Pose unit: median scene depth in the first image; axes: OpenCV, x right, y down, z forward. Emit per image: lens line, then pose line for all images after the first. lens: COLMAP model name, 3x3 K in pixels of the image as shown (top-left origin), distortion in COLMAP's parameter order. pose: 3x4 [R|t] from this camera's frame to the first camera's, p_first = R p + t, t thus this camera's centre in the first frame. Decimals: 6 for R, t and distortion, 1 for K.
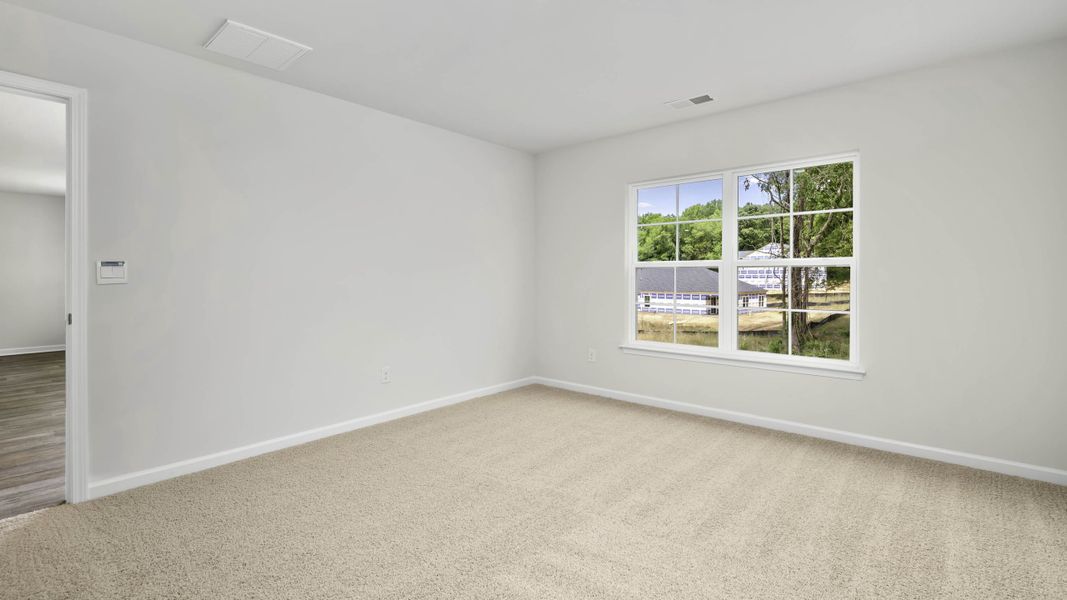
lens RADIAL K [[484.2, 0, 535.0], [0, 484.2, 278.6], [0, 0, 1]] dist [0.001189, 0.000339]
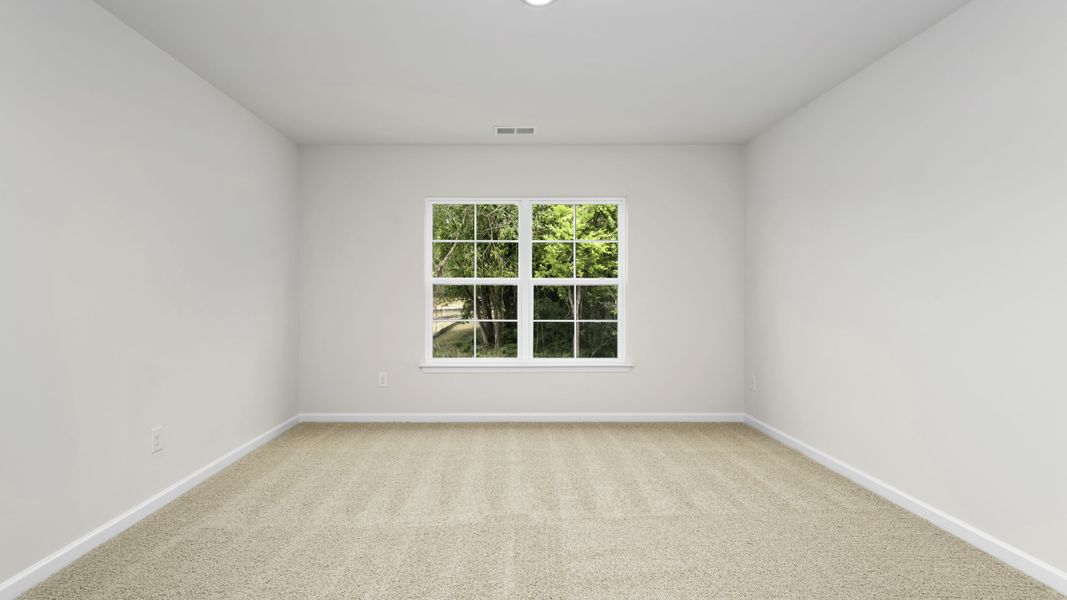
lens RADIAL K [[440.3, 0, 532.7], [0, 440.3, 298.0], [0, 0, 1]] dist [0.013505, 0.000446]
pose [[0.748063, -0.005515, 0.663605, -0.240099], [0.001216, 0.999975, 0.006940, -0.000178], [-0.663627, -0.004384, 0.748051, 0.206868]]
